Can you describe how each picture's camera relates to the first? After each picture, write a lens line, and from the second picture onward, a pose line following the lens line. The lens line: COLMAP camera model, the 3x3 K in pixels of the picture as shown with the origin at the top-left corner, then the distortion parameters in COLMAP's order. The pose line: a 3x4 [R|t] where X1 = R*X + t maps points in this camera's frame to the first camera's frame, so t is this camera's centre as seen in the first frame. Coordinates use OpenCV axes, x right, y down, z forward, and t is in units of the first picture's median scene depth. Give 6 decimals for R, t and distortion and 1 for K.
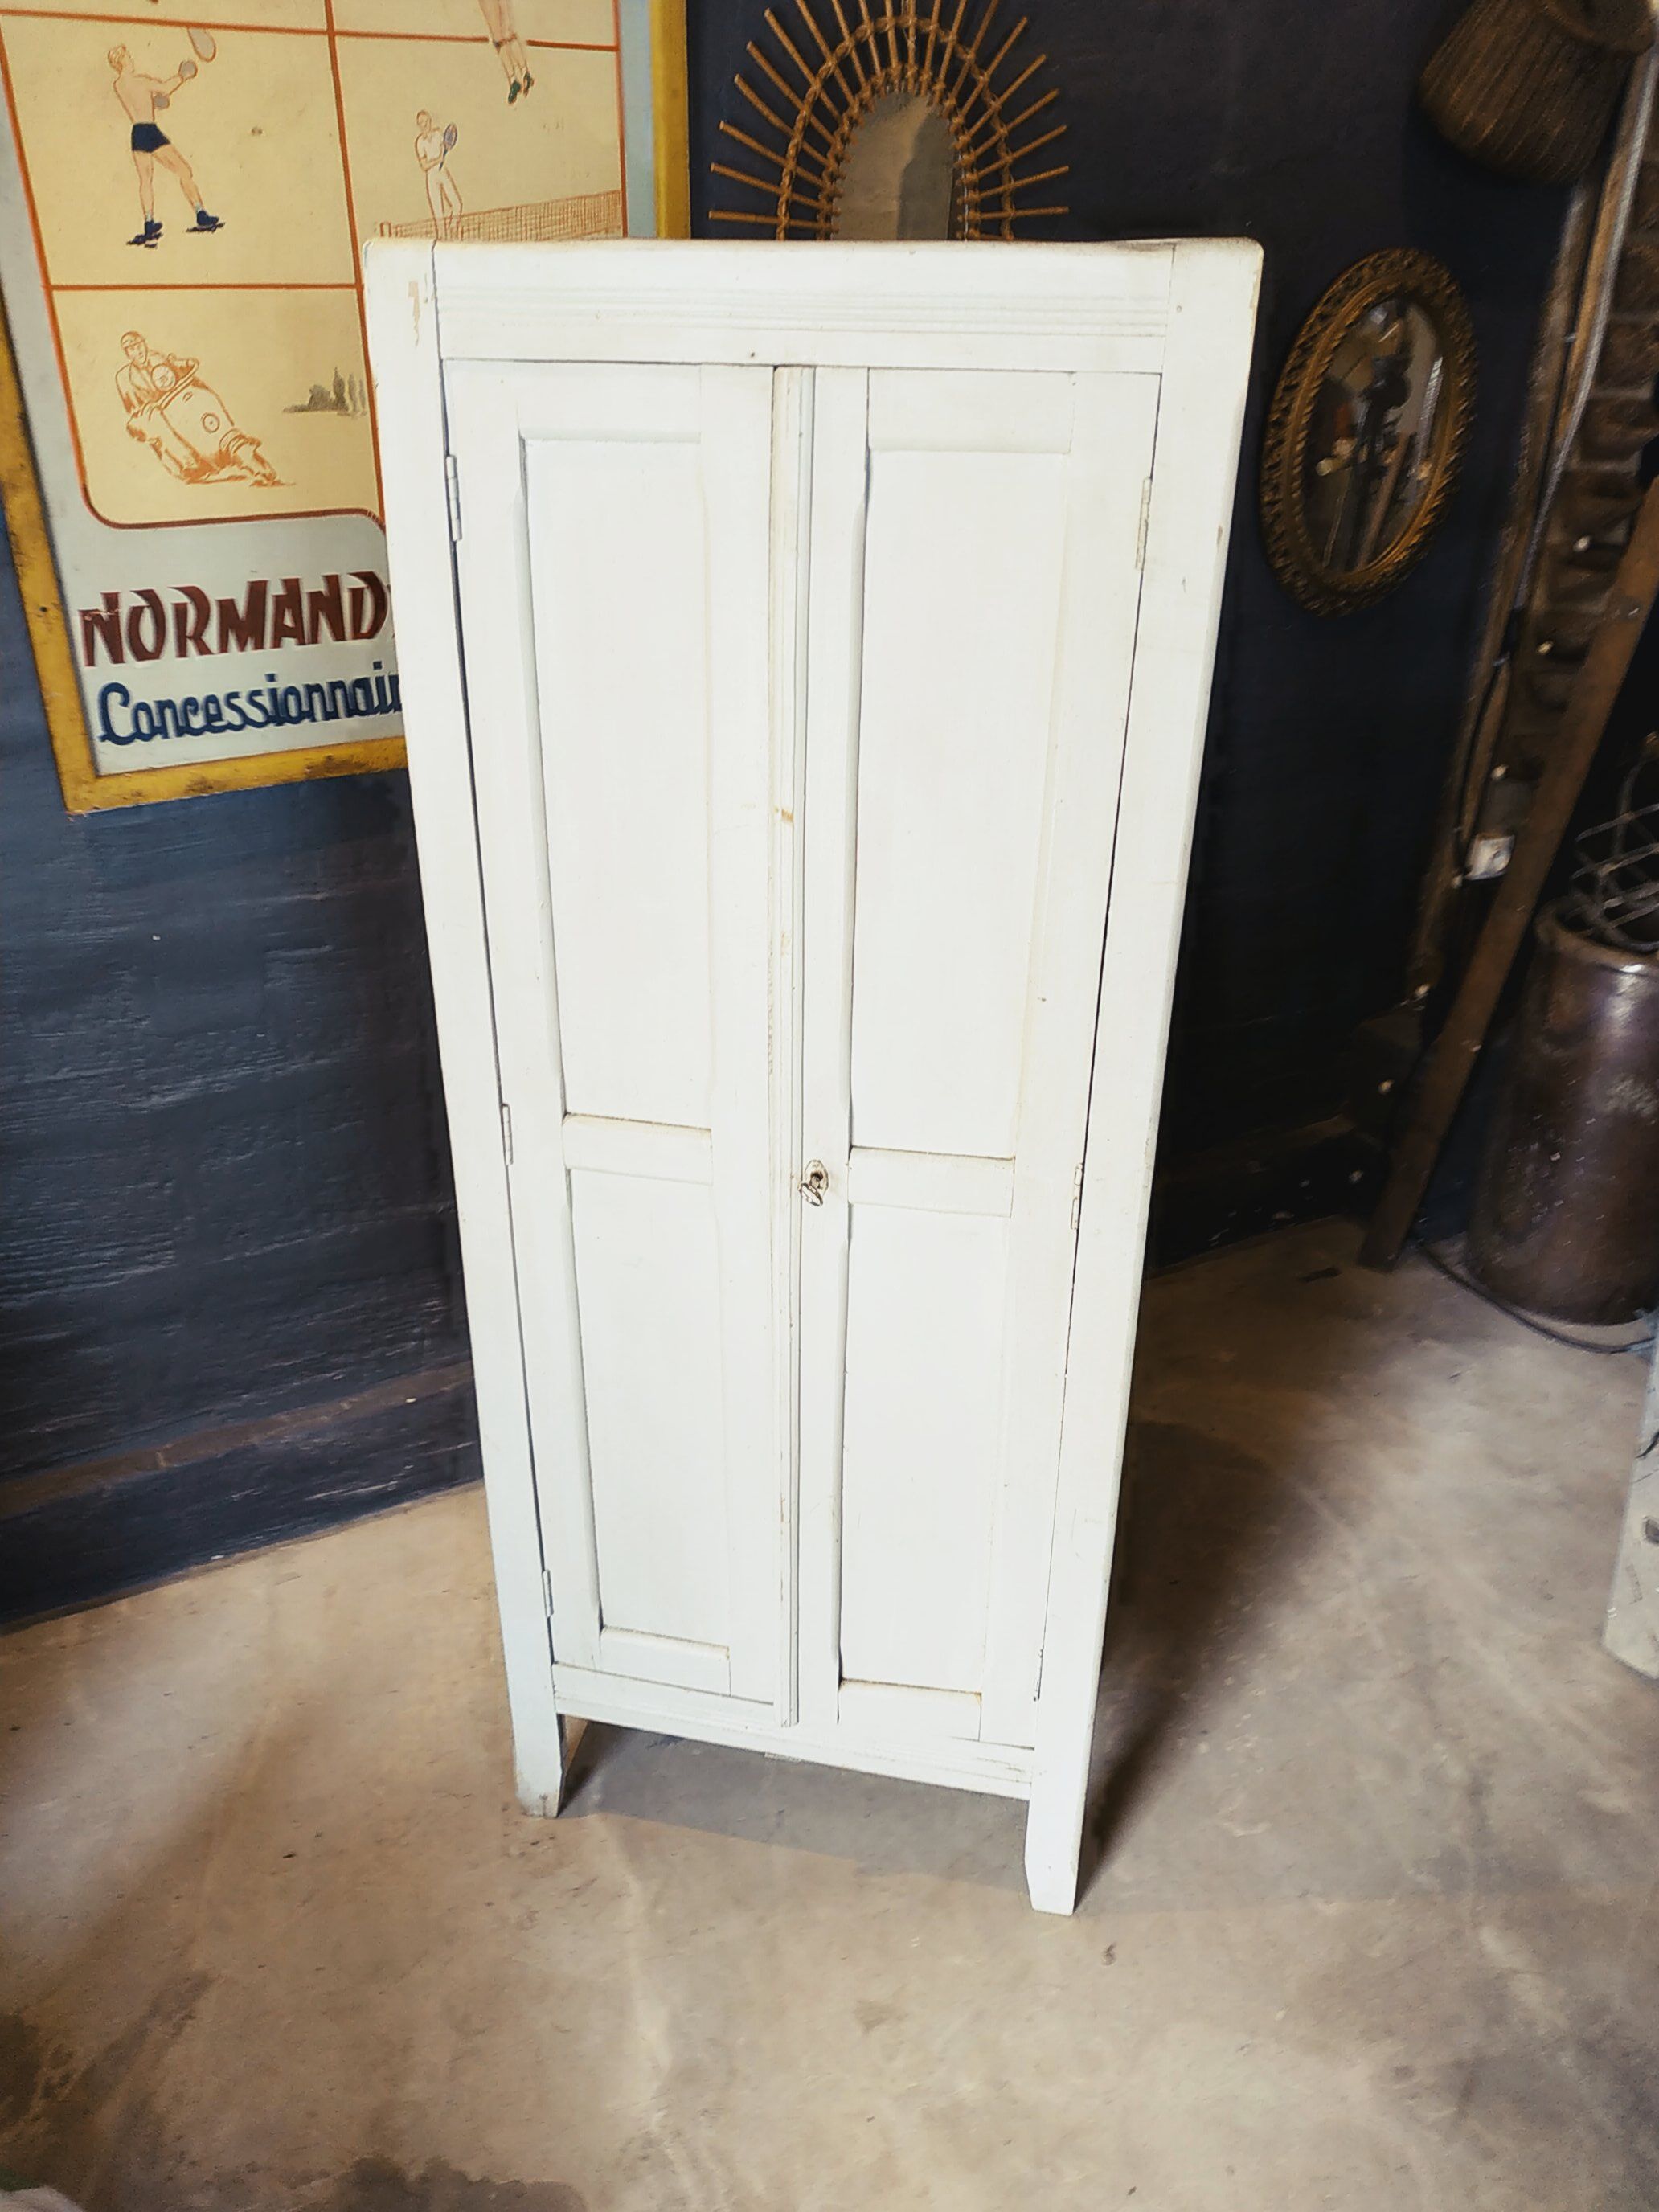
lens RADIAL K [[1691.9, 0, 830.0], [0, 1691.9, 1122.0], [0, 0, 1]] dist [-0.012125, 0.001730]
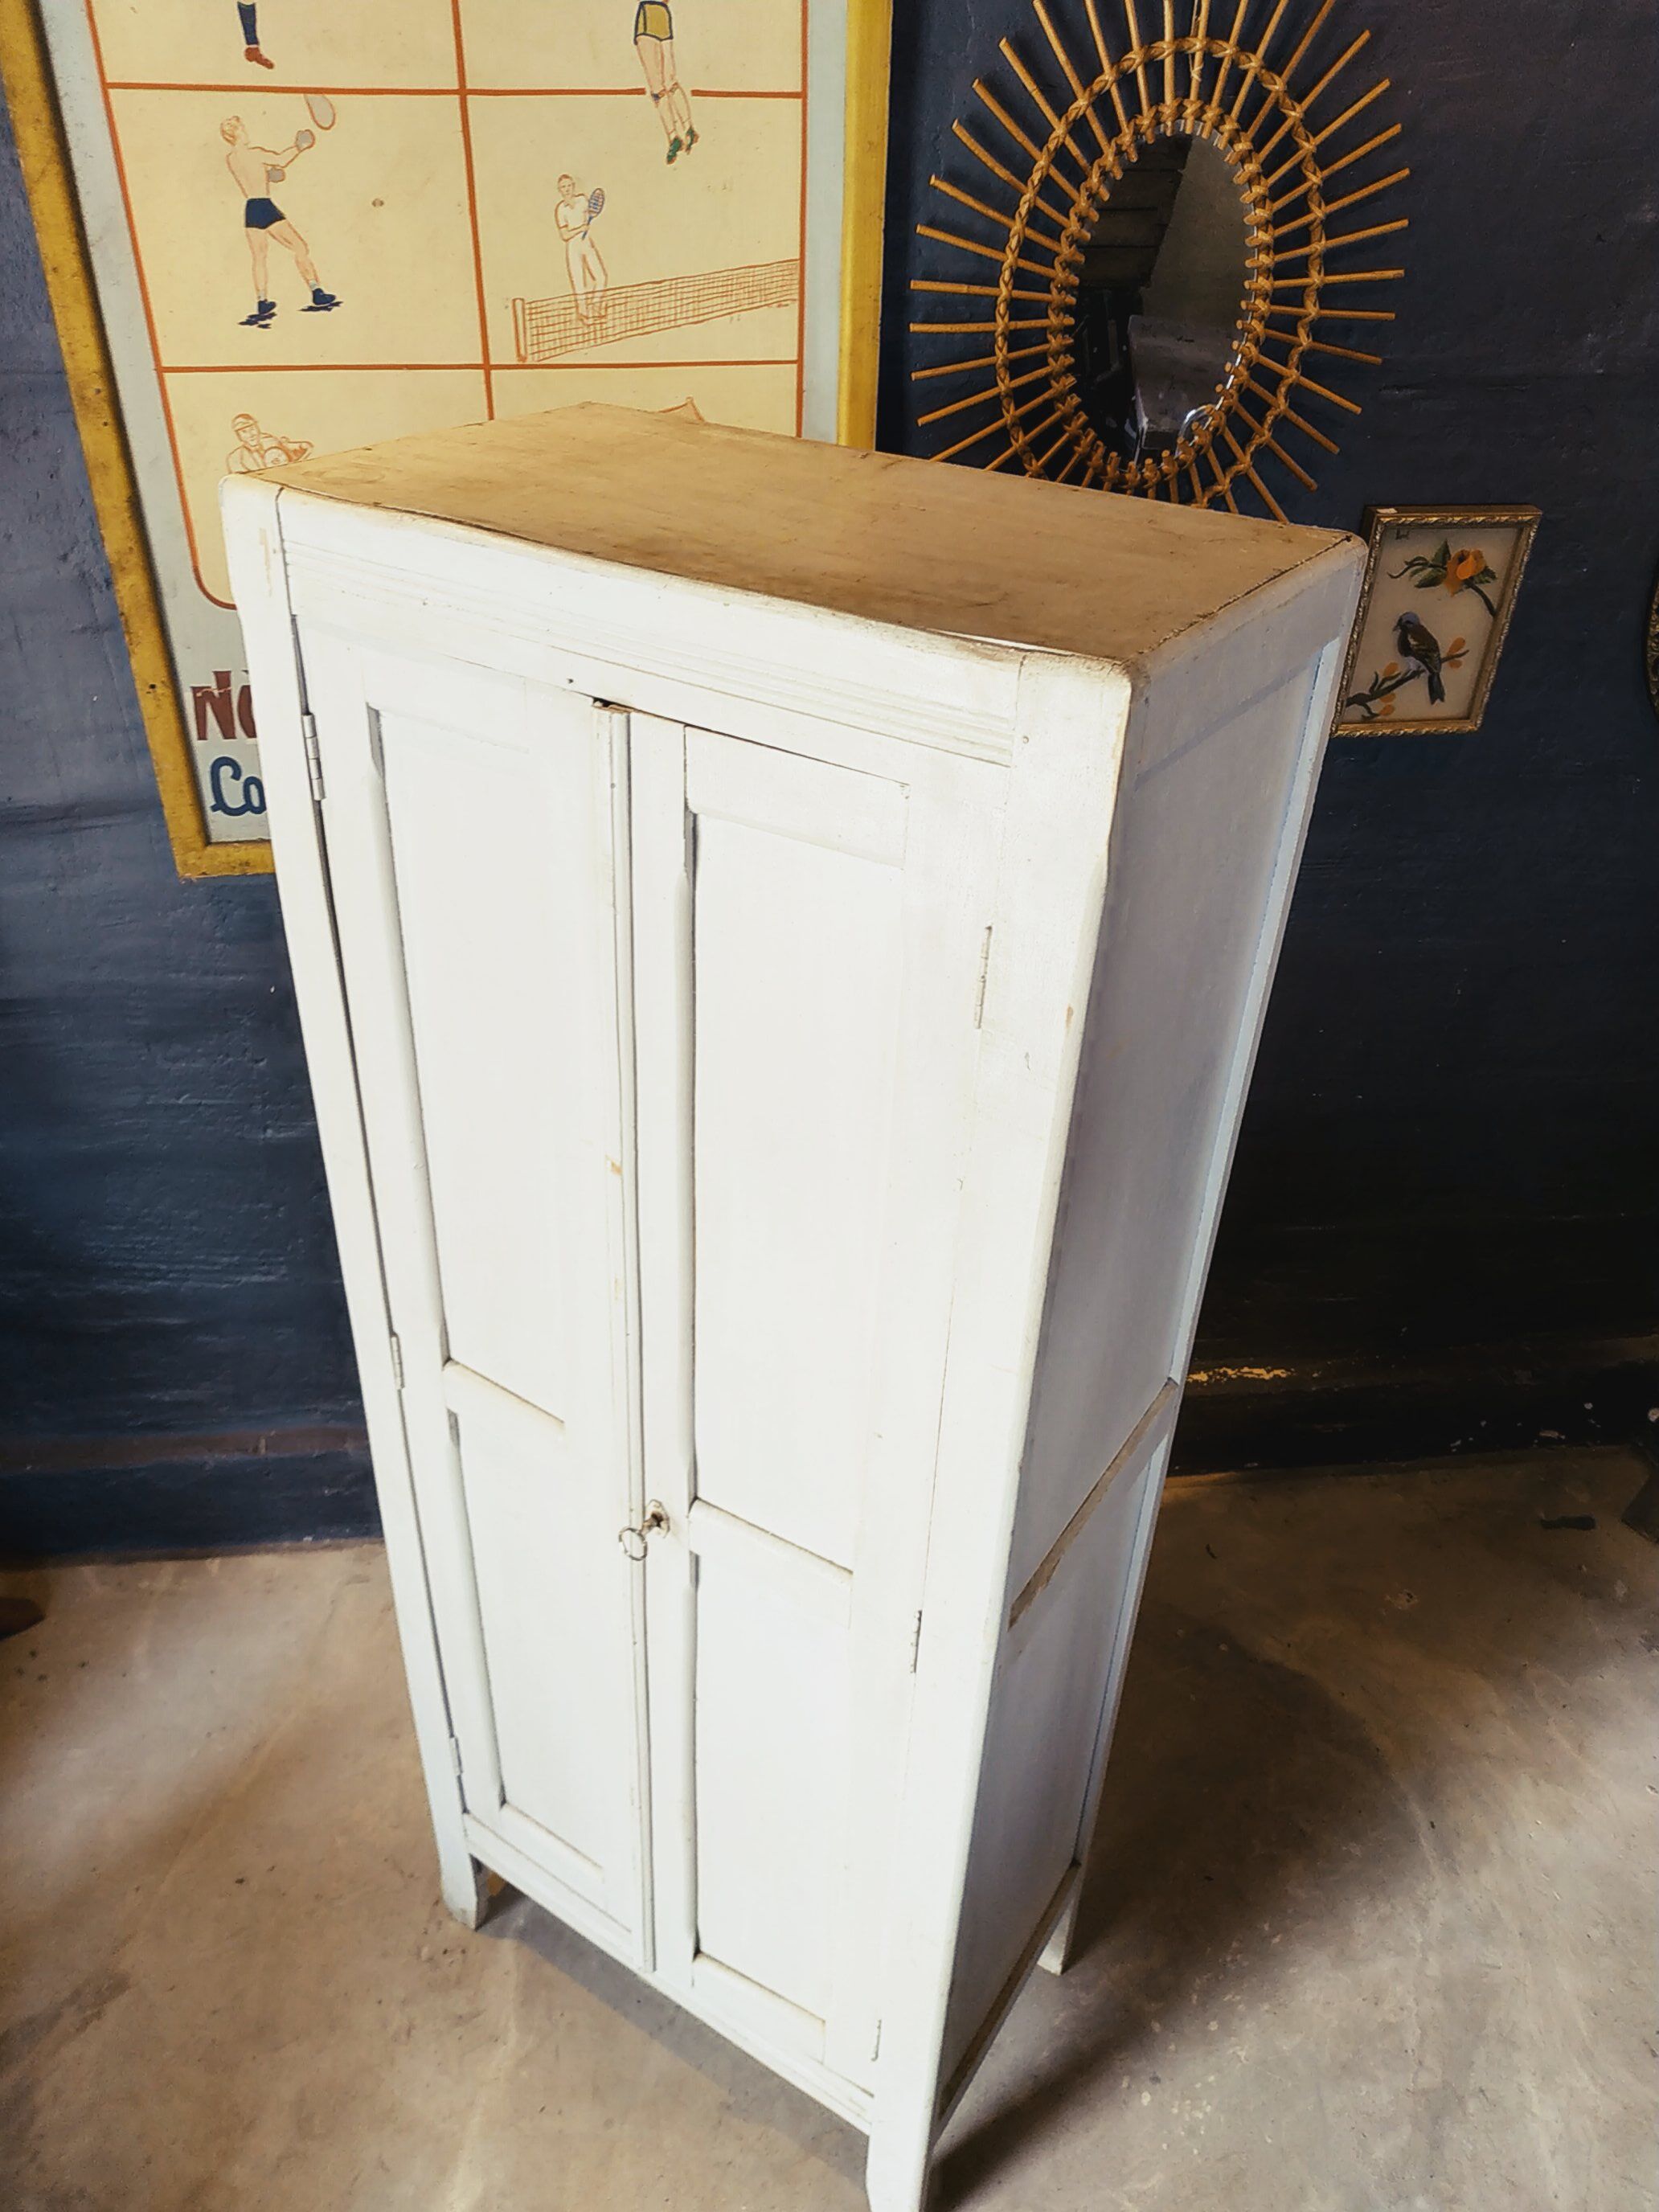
lens RADIAL K [[1682.5, 0, 837.1], [0, 1682.5, 1107.2], [0, 0, 1]] dist [-0.012842, -0.006271]
pose [[0.929764, 0.214562, -0.299167, 0.238490], [-0.177182, 0.973100, 0.147251, -0.259604], [0.322714, -0.083901, 0.942770, 0.166068]]
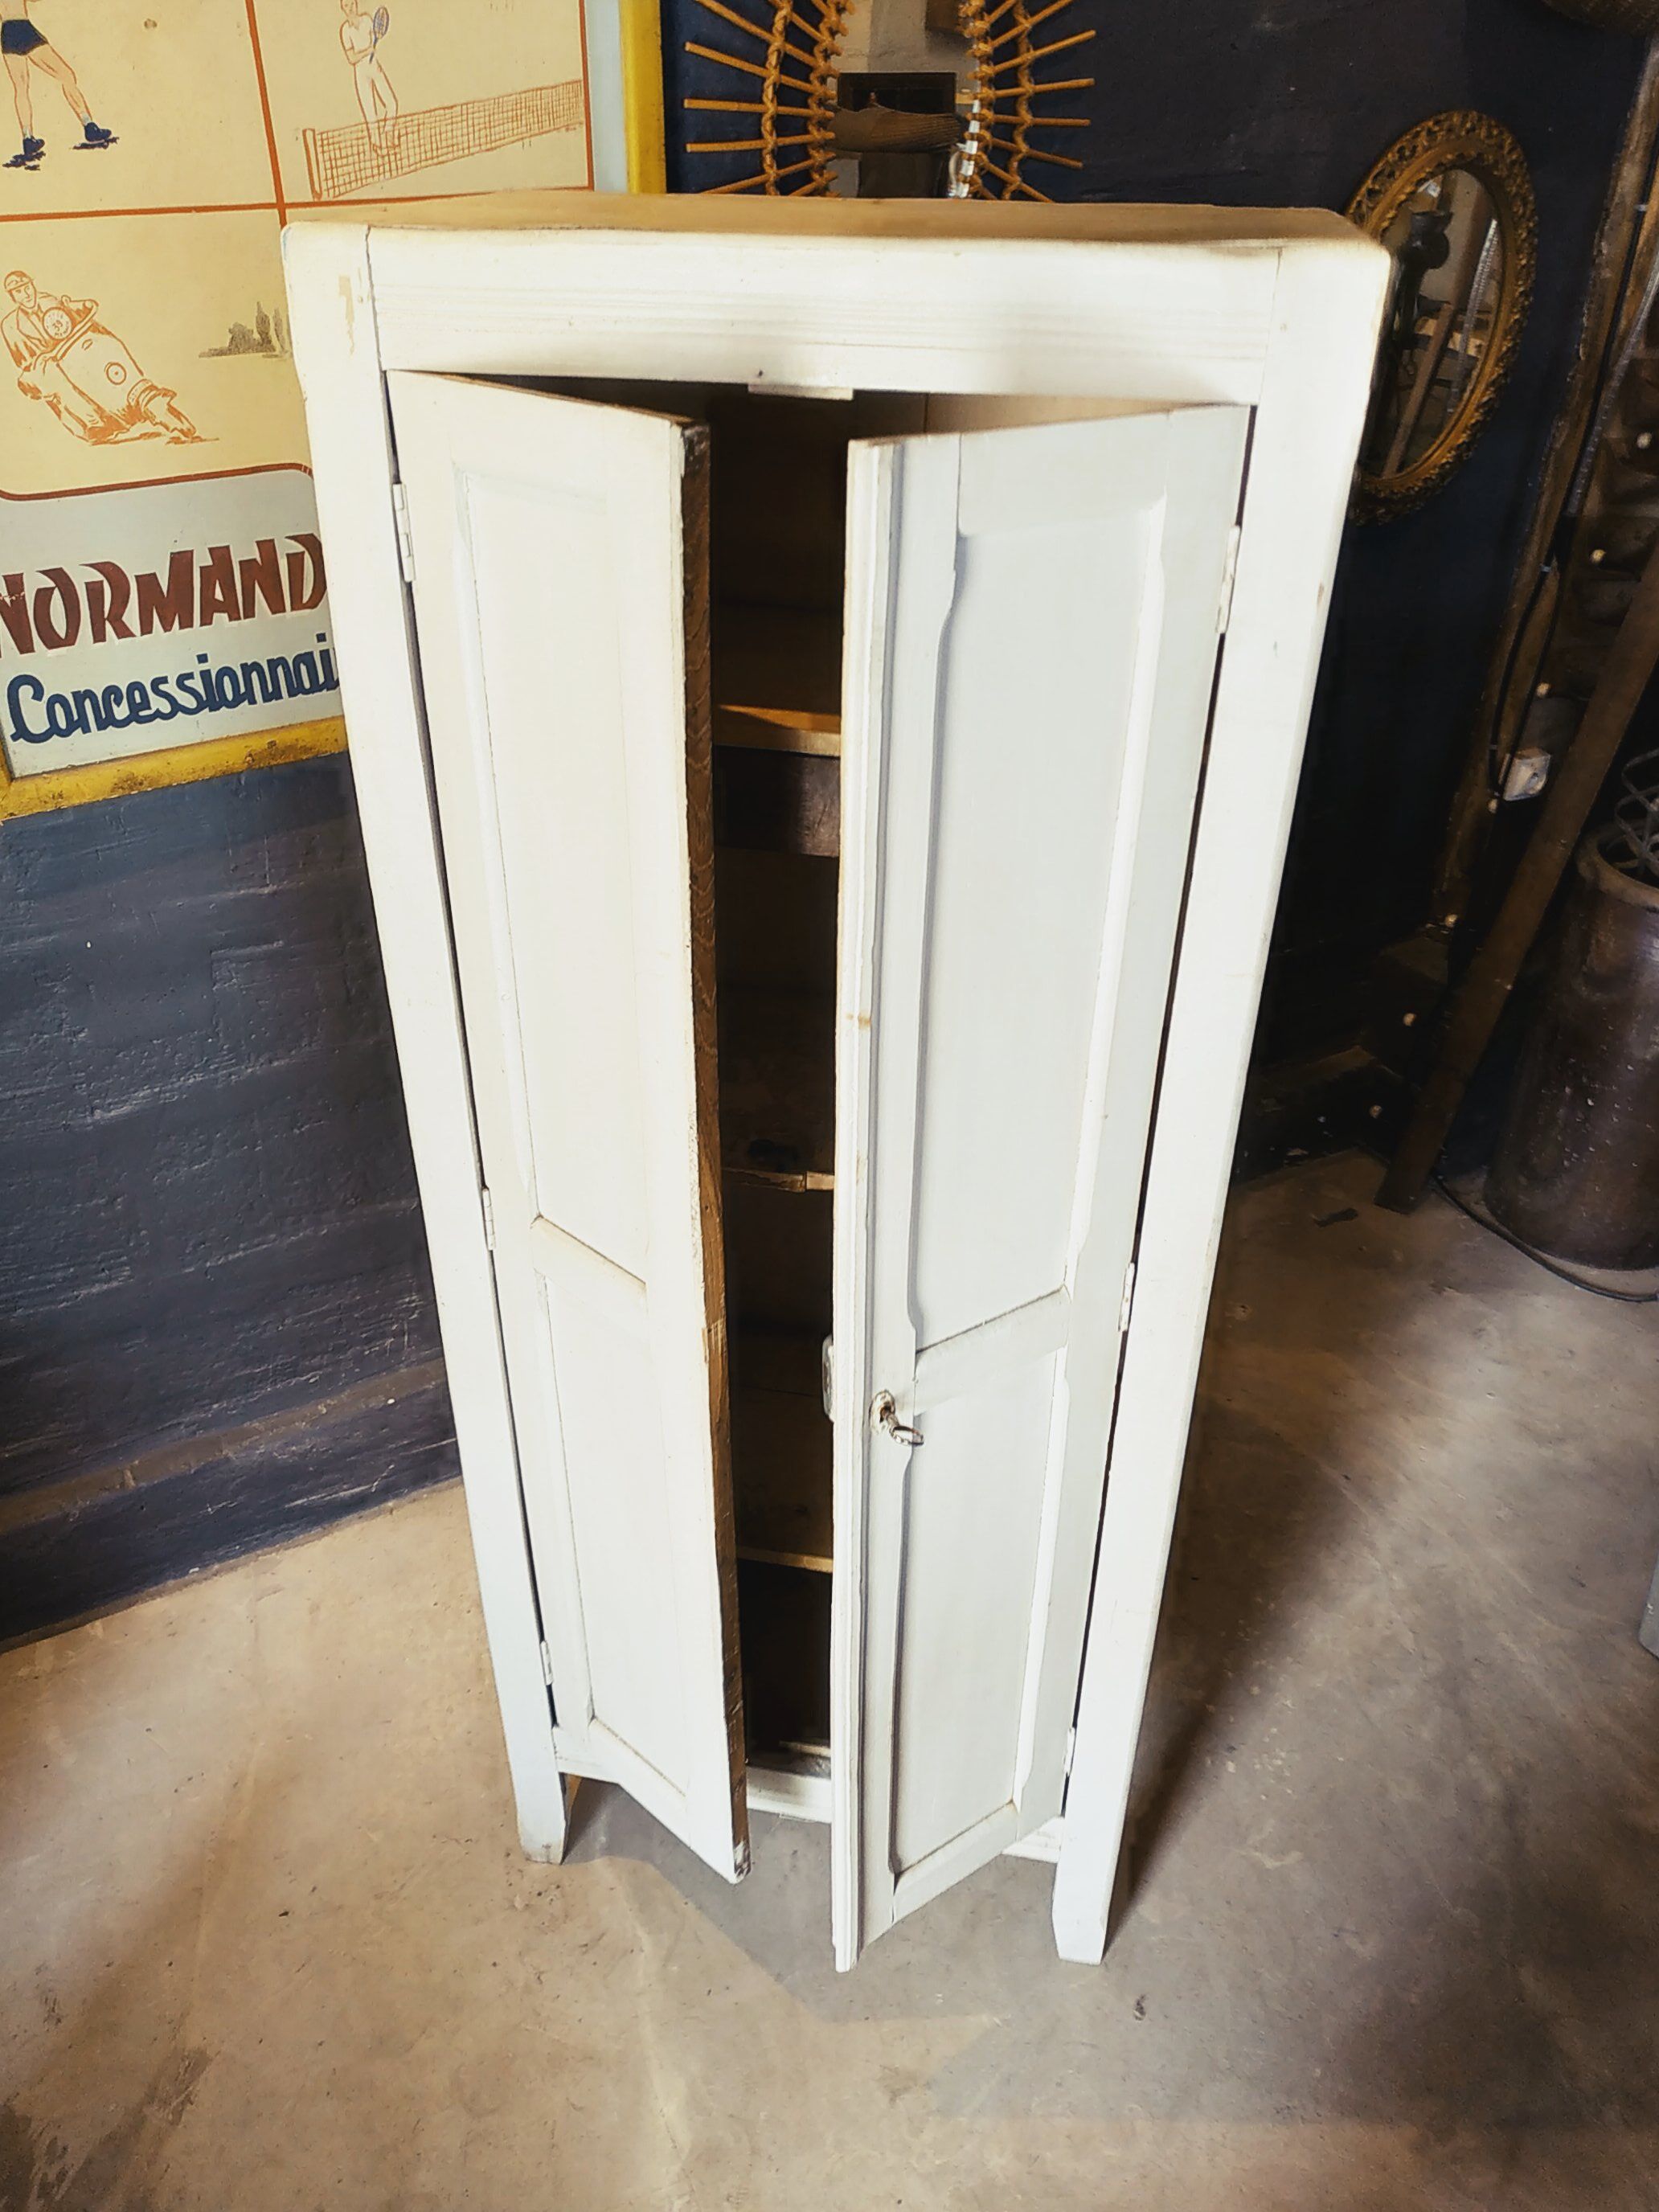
lens RADIAL K [[1690.7, 0, 832.0], [0, 1690.7, 1100.2], [0, 0, 1]] dist [-0.028126, 0.020676]
pose [[0.999772, -0.013661, 0.016406, -0.017724], [0.011855, 0.994345, 0.105530, -0.122157], [-0.017755, -0.105312, 0.994281, 0.090897]]
